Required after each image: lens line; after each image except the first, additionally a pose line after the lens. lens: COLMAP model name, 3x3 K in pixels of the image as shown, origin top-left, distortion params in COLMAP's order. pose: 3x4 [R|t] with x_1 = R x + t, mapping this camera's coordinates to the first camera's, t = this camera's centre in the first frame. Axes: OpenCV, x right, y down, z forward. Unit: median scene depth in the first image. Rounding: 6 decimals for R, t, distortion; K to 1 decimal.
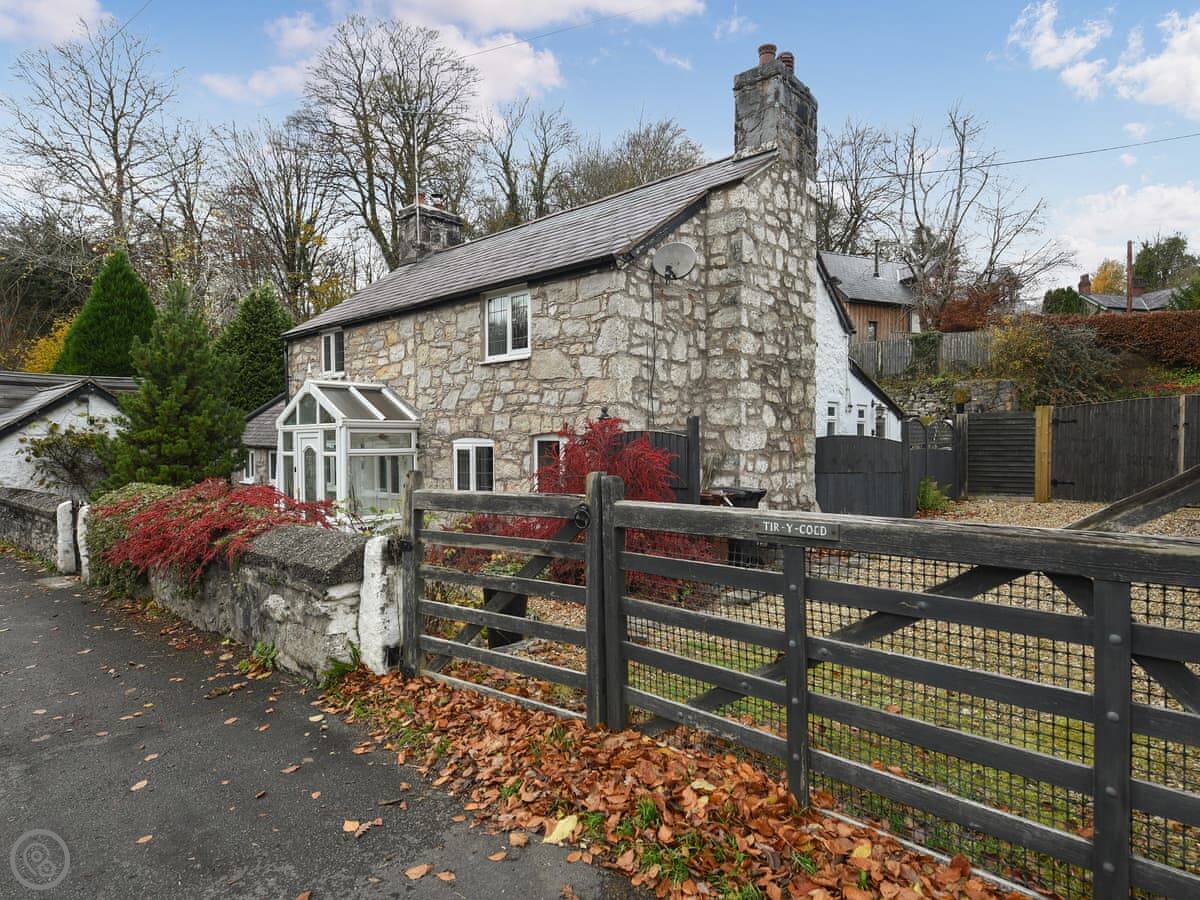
lens RADIAL K [[661.2, 0, 595.7], [0, 661.2, 453.0], [0, 0, 1]] dist [-0.004966, -0.001879]
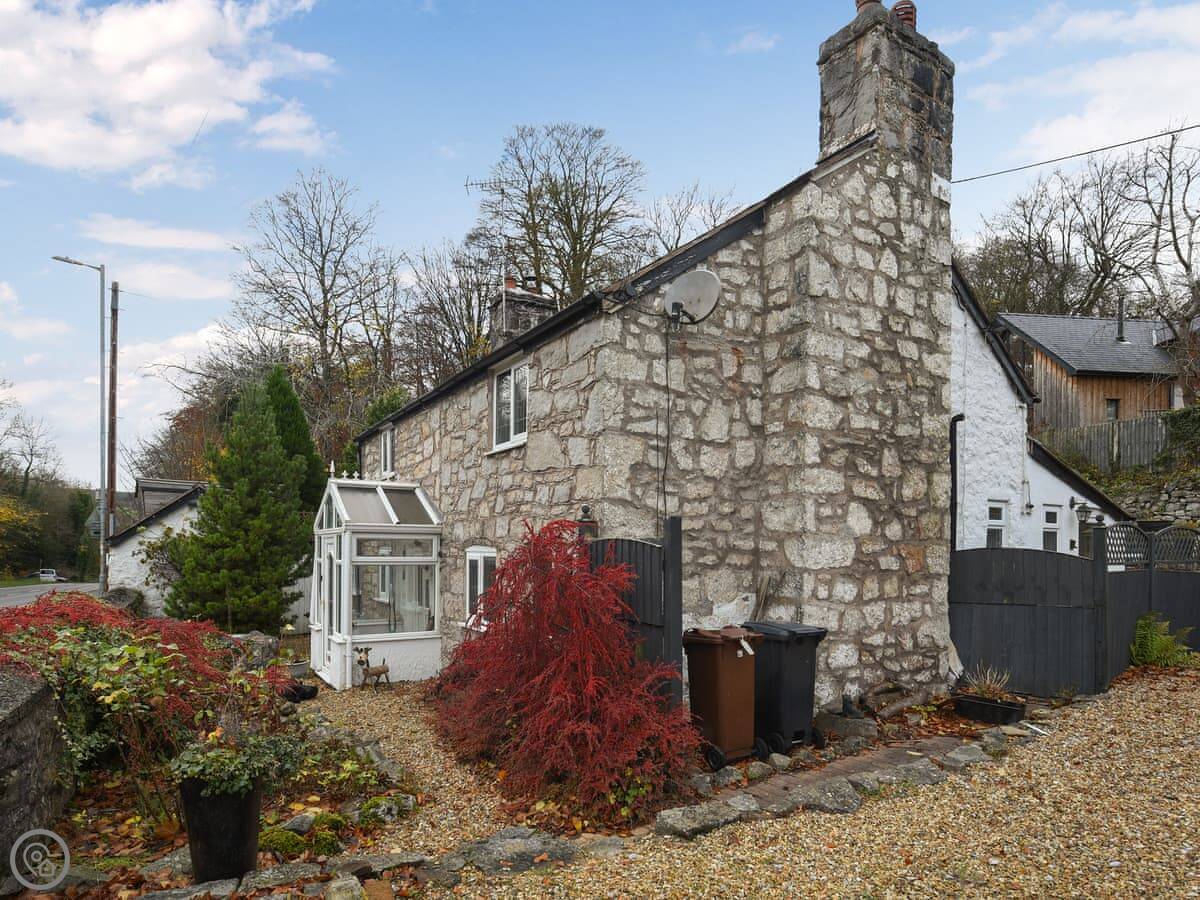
lens RADIAL K [[674.0, 0, 597.0], [0, 674.0, 546.2], [0, 0, 1]] dist [-0.003638, -0.001401]
pose [[0.958640, 0.011588, -0.284386, 0.195739], [-0.017887, 0.999649, -0.019561, -0.008718], [0.284059, 0.023839, 0.958510, 0.248785]]
